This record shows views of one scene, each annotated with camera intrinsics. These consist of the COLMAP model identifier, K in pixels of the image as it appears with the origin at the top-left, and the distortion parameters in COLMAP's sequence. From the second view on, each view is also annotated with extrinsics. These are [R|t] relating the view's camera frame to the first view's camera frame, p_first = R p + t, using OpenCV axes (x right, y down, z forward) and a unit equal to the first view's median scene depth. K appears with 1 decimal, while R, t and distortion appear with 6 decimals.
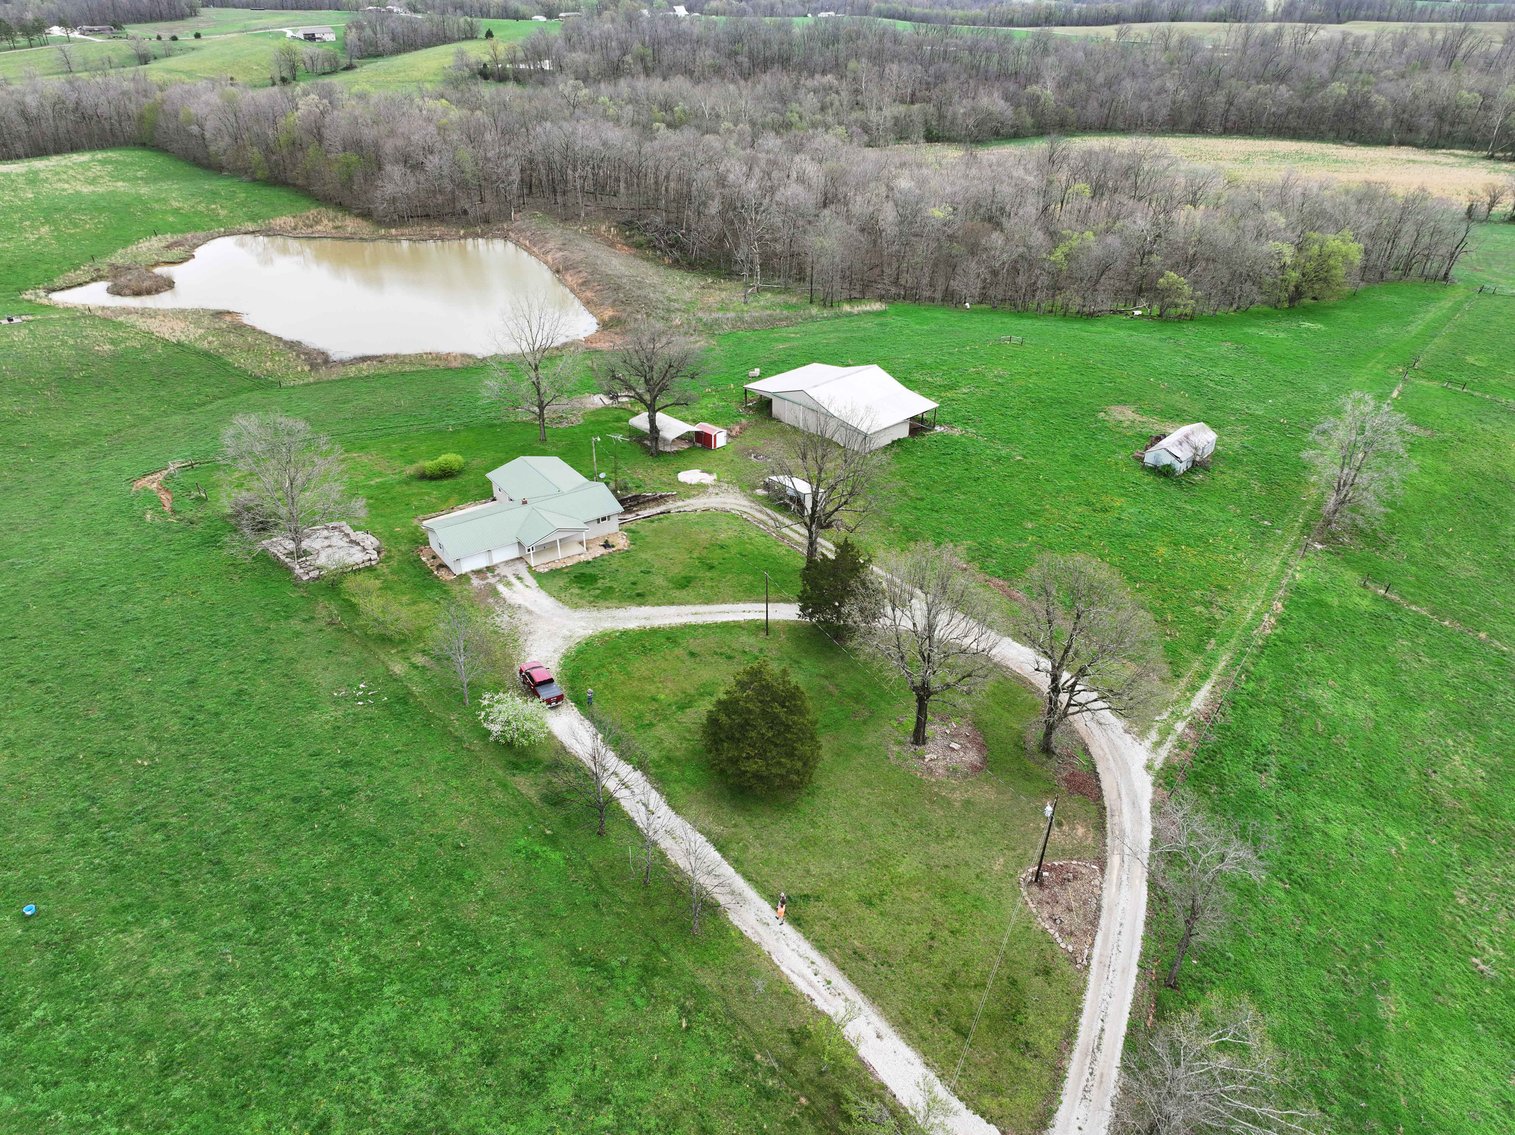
lens RADIAL K [[1056.9, 0, 766.2], [0, 1056.9, 580.9], [0, 0, 1]] dist [-0.005494, 0.023936]
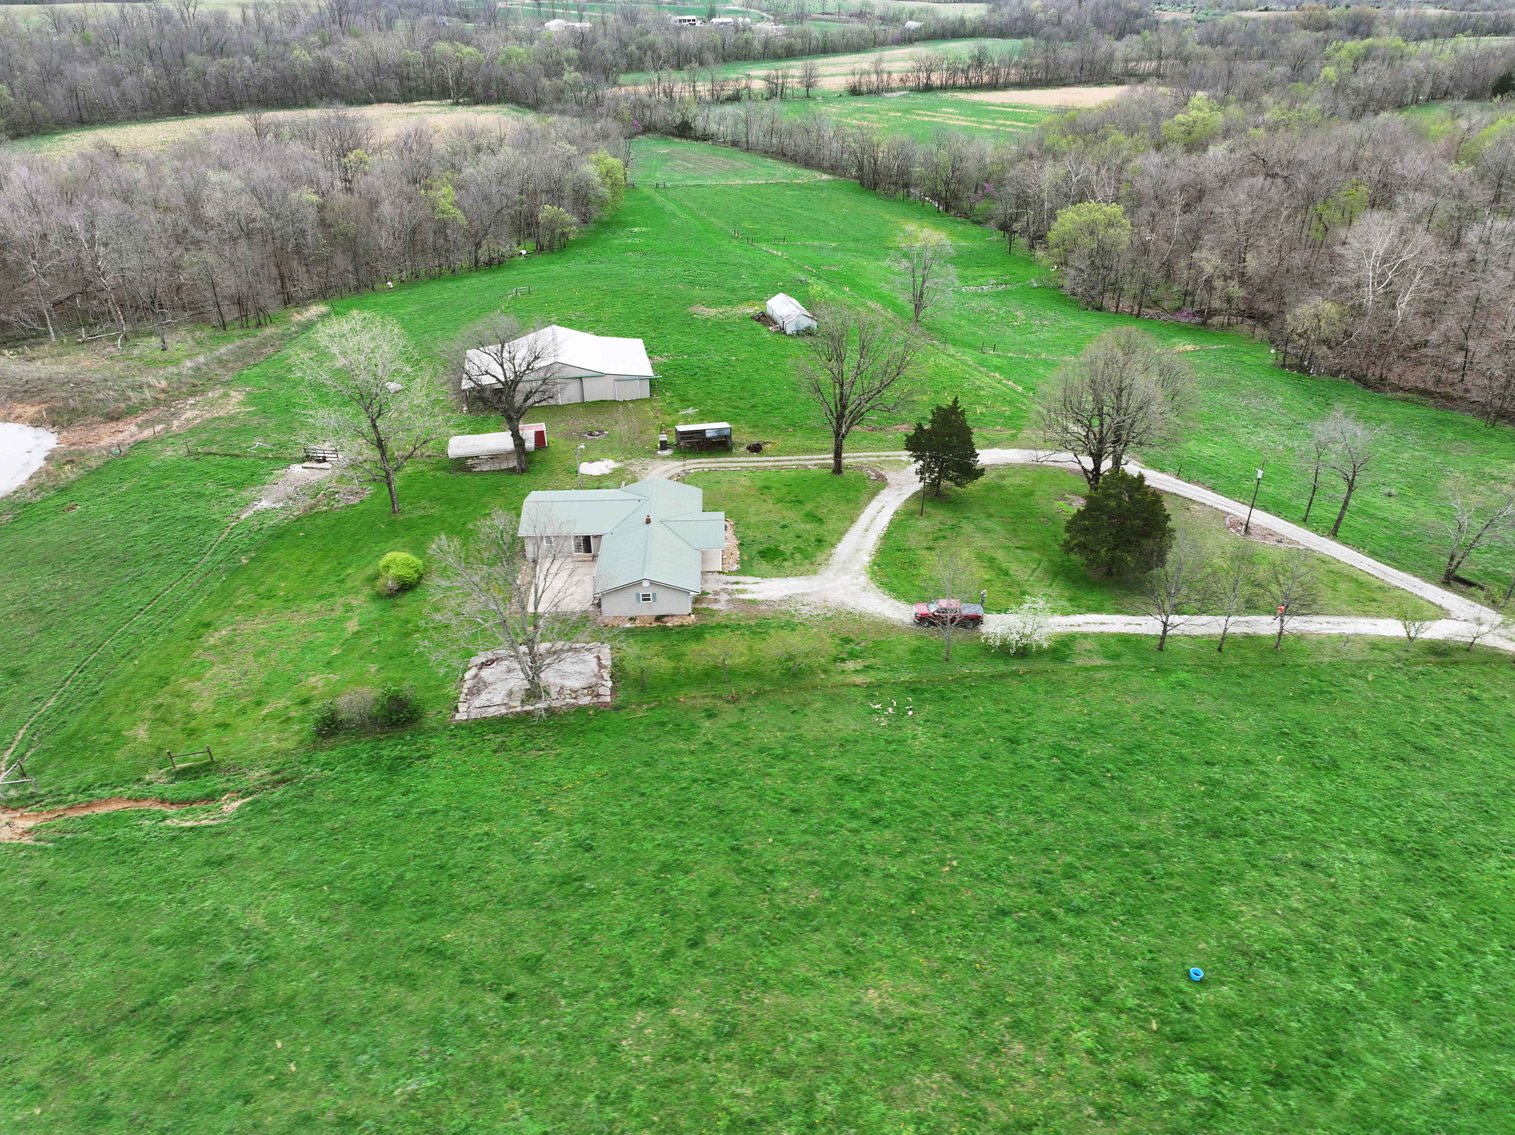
lens RADIAL K [[1056.9, 0, 767.0], [0, 1056.9, 572.2], [0, 0, 1]] dist [-0.005494, 0.023936]
pose [[0.538779, -0.437015, 0.720233, -0.841587], [0.433853, 0.876776, 0.207451, -0.179804], [-0.722142, 0.200705, 0.661988, 0.397292]]
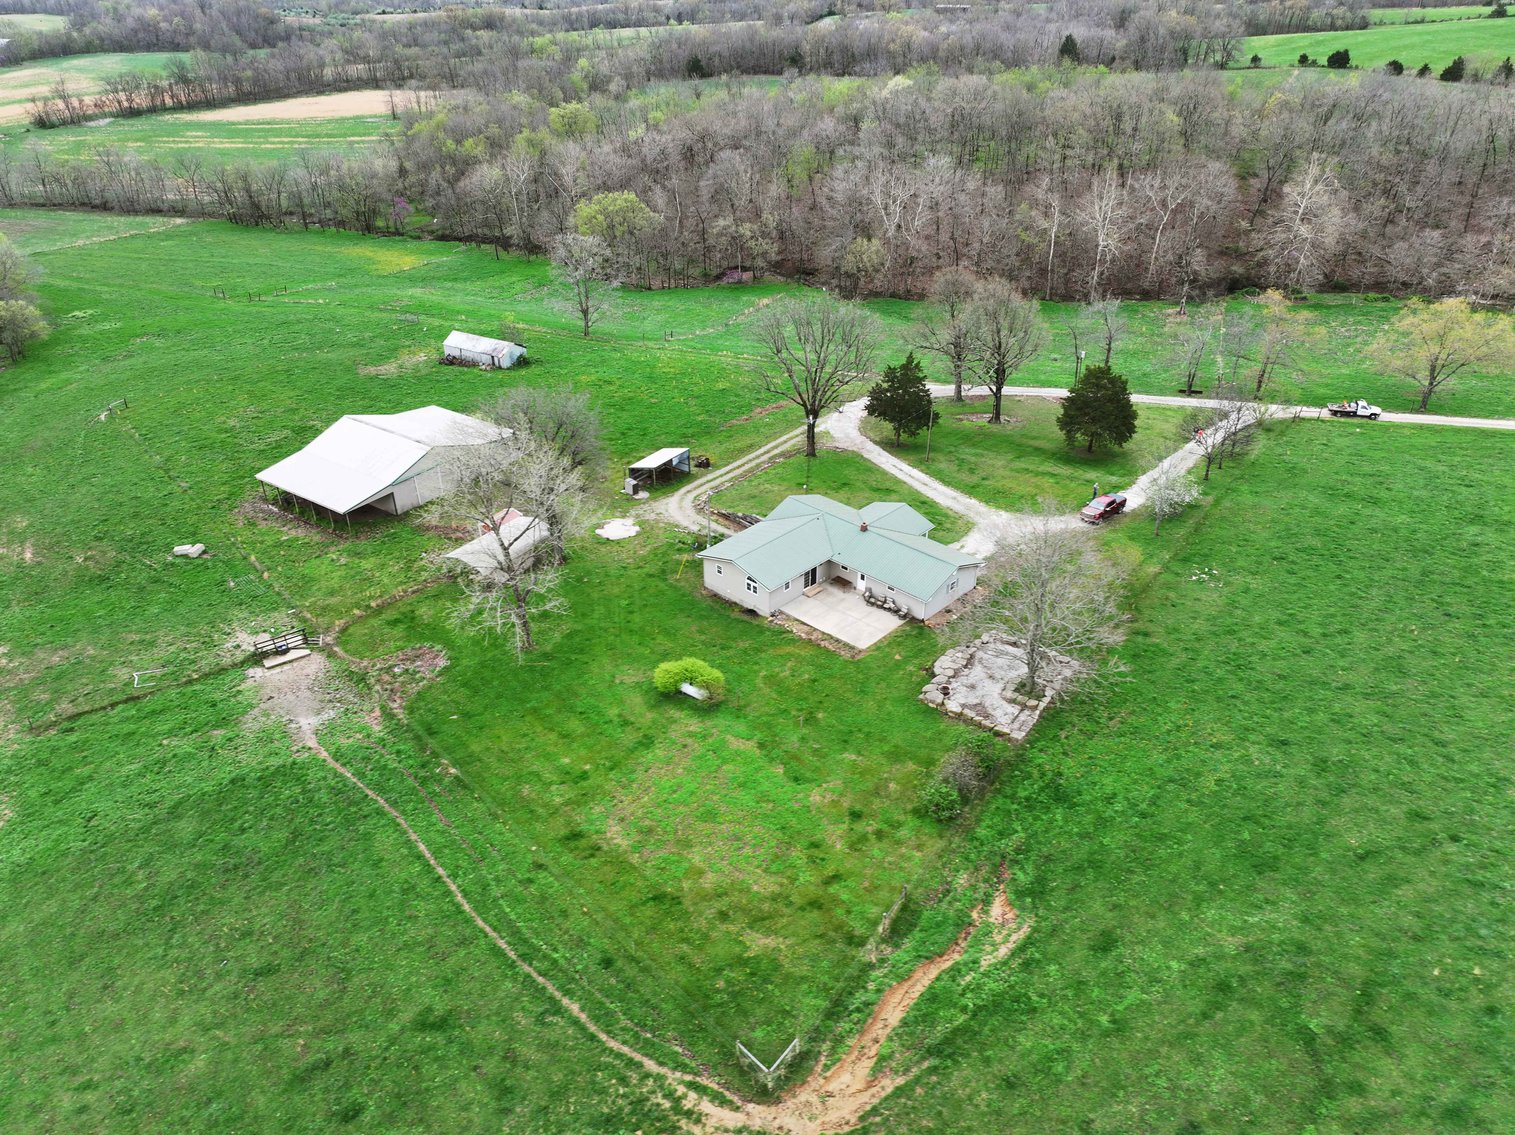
lens RADIAL K [[1056.9, 0, 765.3], [0, 1056.9, 574.0], [0, 0, 1]] dist [-0.005494, 0.023936]
pose [[-0.197287, -0.507587, 0.838709, -0.978482], [0.504614, 0.680906, 0.530784, -0.558205], [-0.840501, 0.527941, 0.121801, 1.028237]]
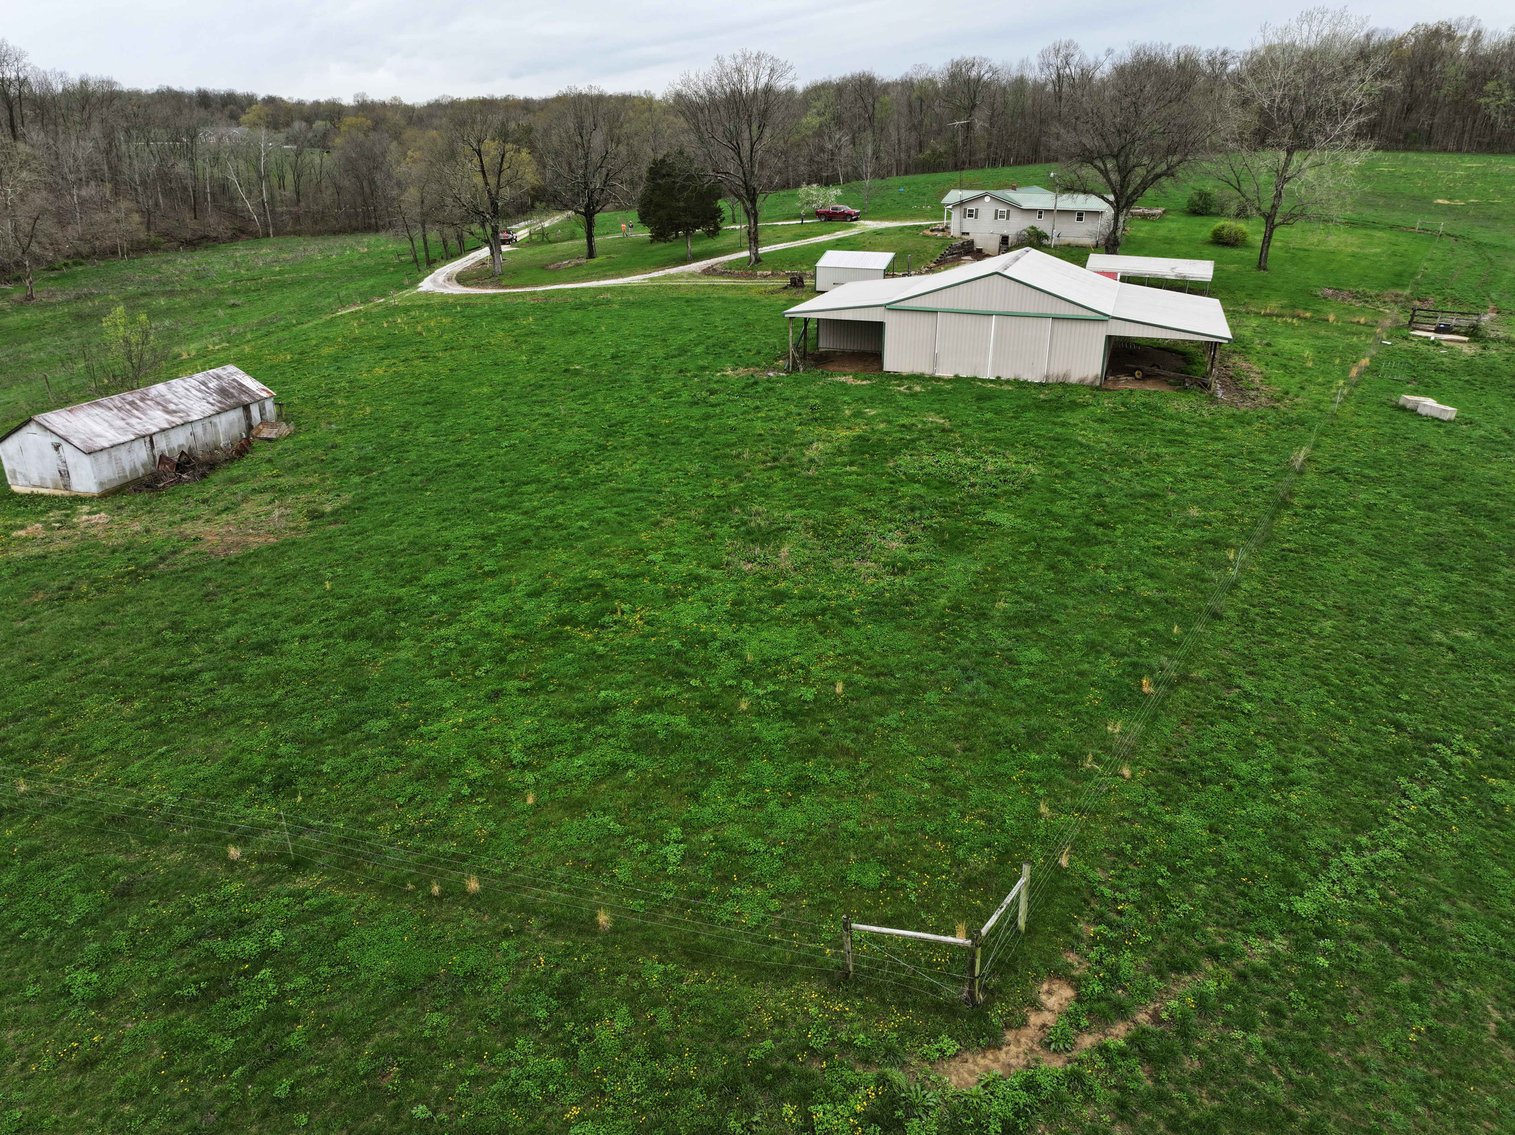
lens RADIAL K [[1056.9, 0, 765.8], [0, 1056.9, 569.0], [0, 0, 1]] dist [-0.005494, 0.023936]
pose [[-0.890392, 0.161578, -0.425553, 0.507436], [-0.240972, 0.625822, 0.741808, -0.573235], [0.386180, 0.763047, -0.518291, 1.803528]]
